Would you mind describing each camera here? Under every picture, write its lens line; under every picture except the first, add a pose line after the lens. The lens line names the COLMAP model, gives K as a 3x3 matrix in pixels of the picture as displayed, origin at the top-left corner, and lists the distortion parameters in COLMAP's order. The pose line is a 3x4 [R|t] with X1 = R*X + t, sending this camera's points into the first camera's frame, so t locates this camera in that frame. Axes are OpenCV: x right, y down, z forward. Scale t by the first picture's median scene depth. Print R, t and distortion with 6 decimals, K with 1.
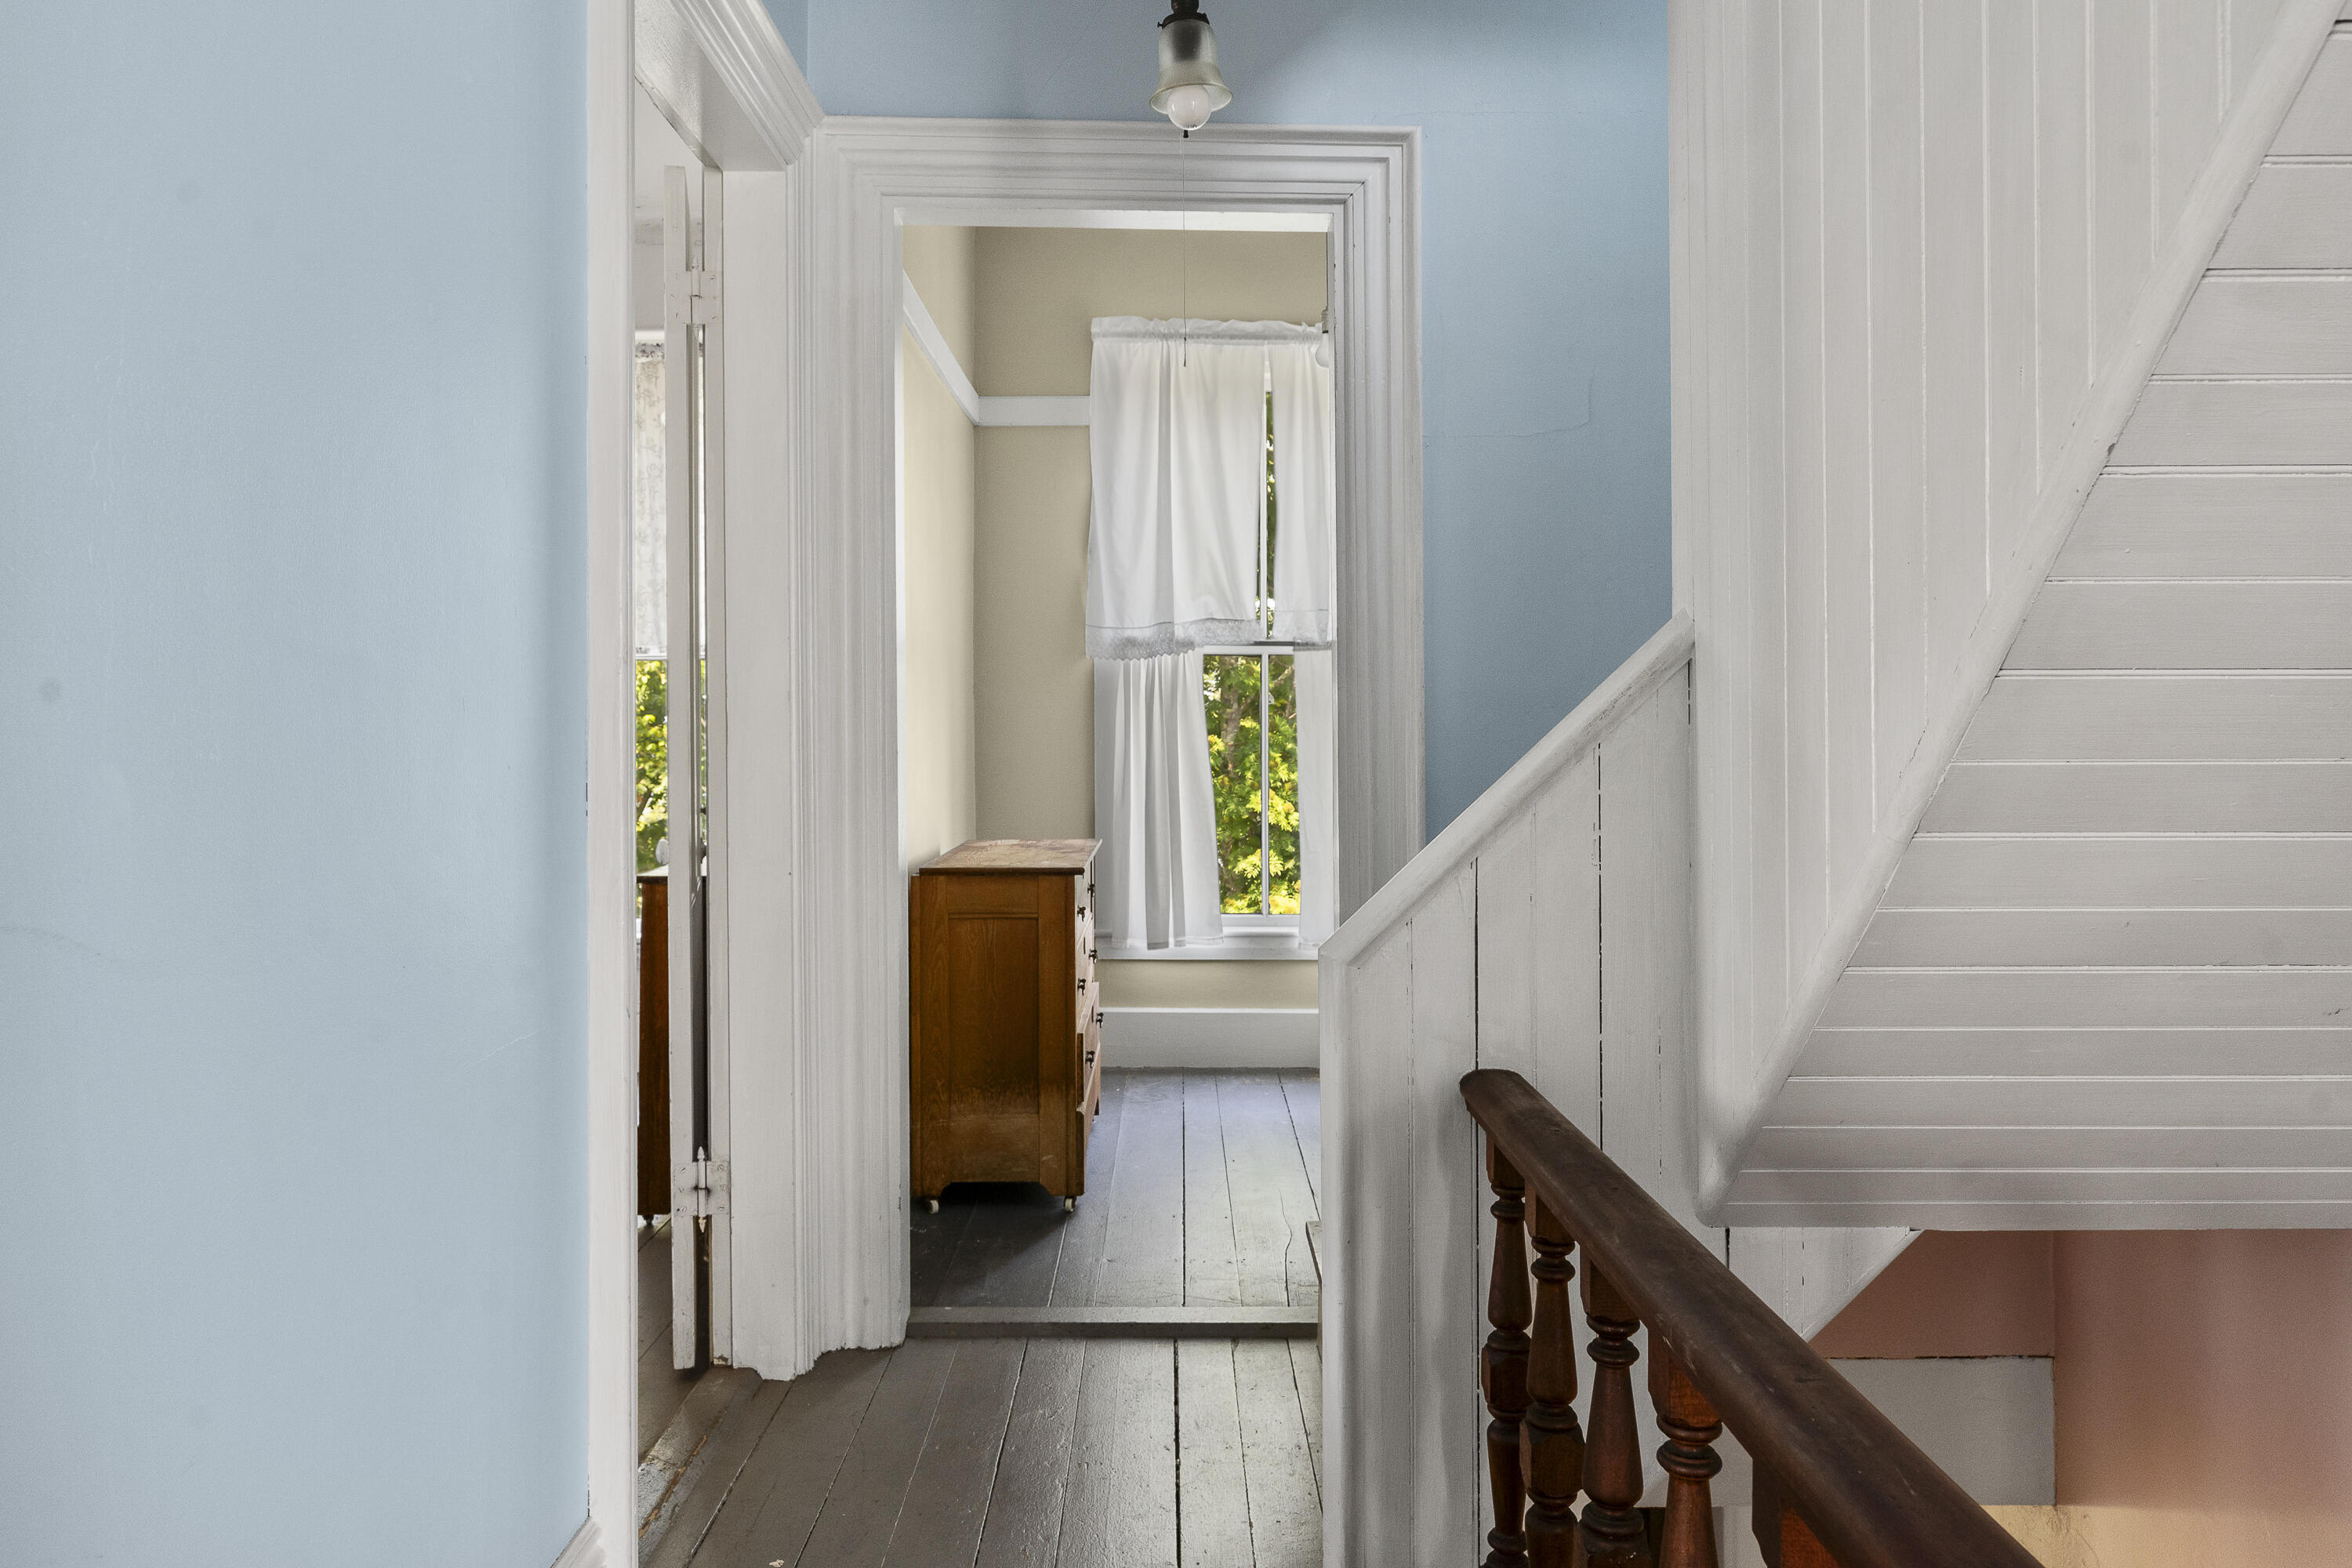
lens RADIAL K [[1631.7, 0, 1201.2], [0, 1631.7, 712.0], [0, 0, 1]] dist [-0.005348, -0.001492]
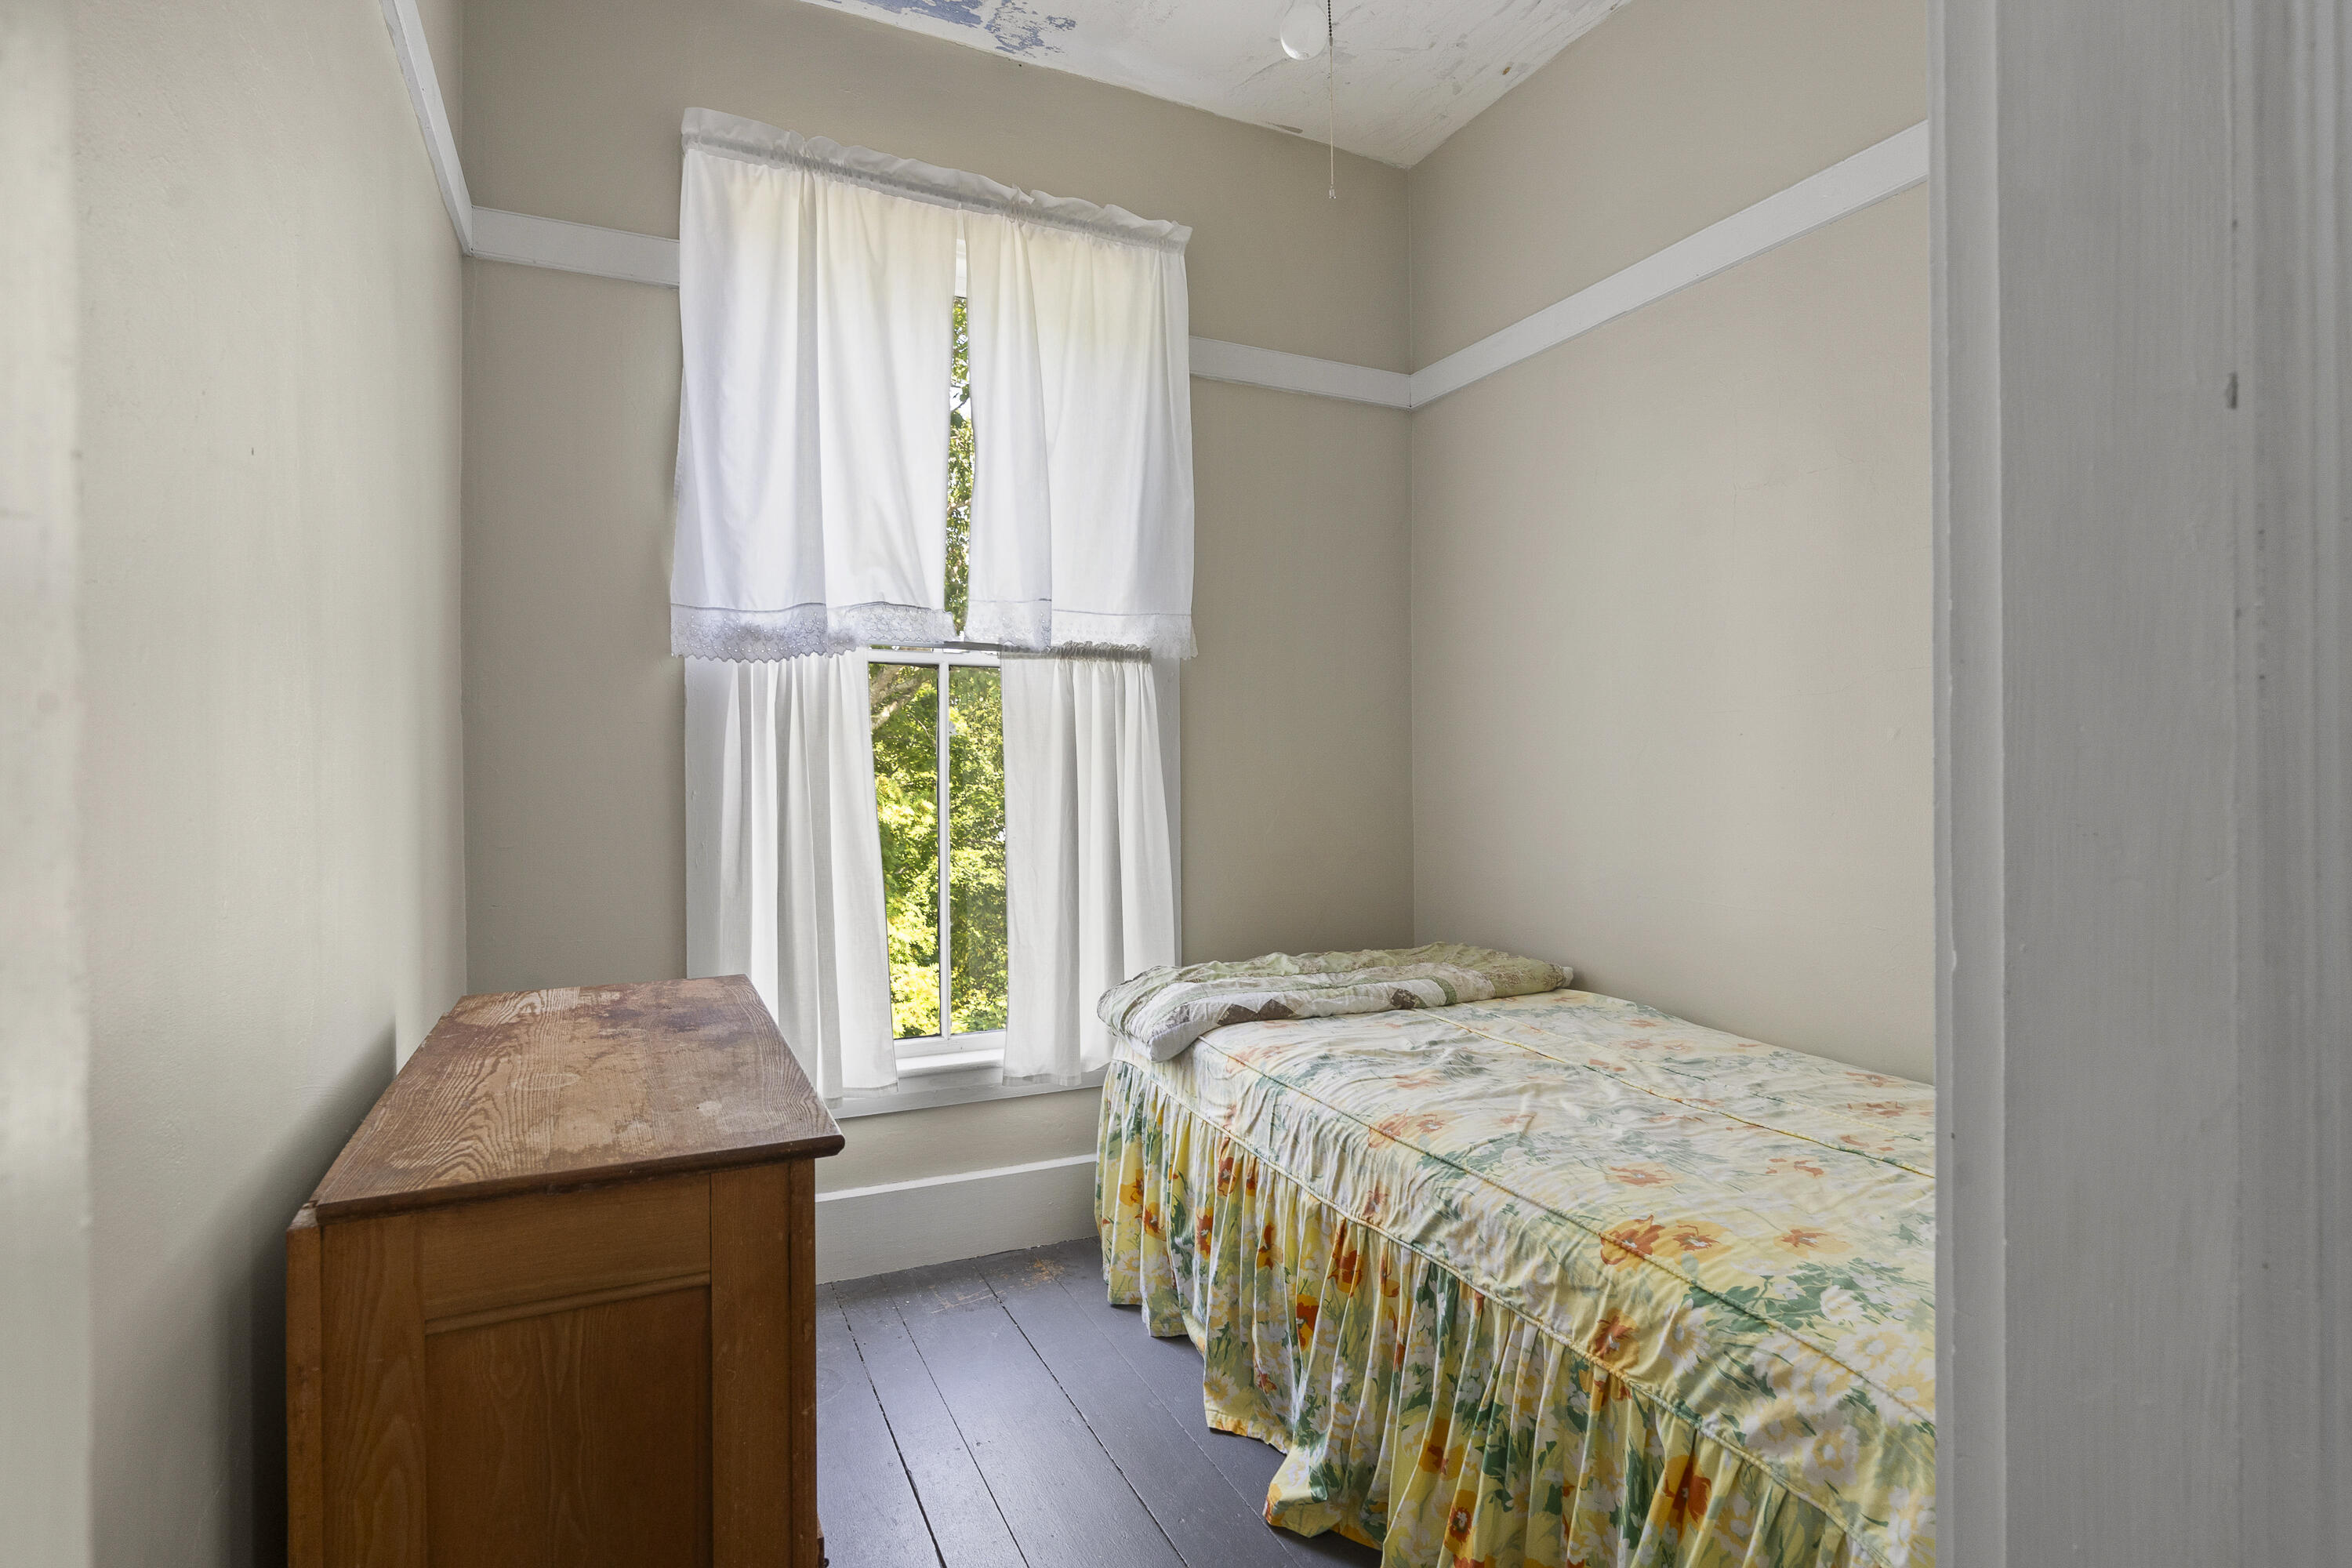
lens RADIAL K [[1192.6, 0, 1196.8], [0, 1192.6, 765.0], [0, 0, 1]] dist [-0.000271, 0.001271]
pose [[0.906707, 0.000138, 0.421761, -0.082168], [-0.002937, 0.999978, 0.005987, 0.004872], [-0.421751, -0.006668, 0.906687, 0.511364]]
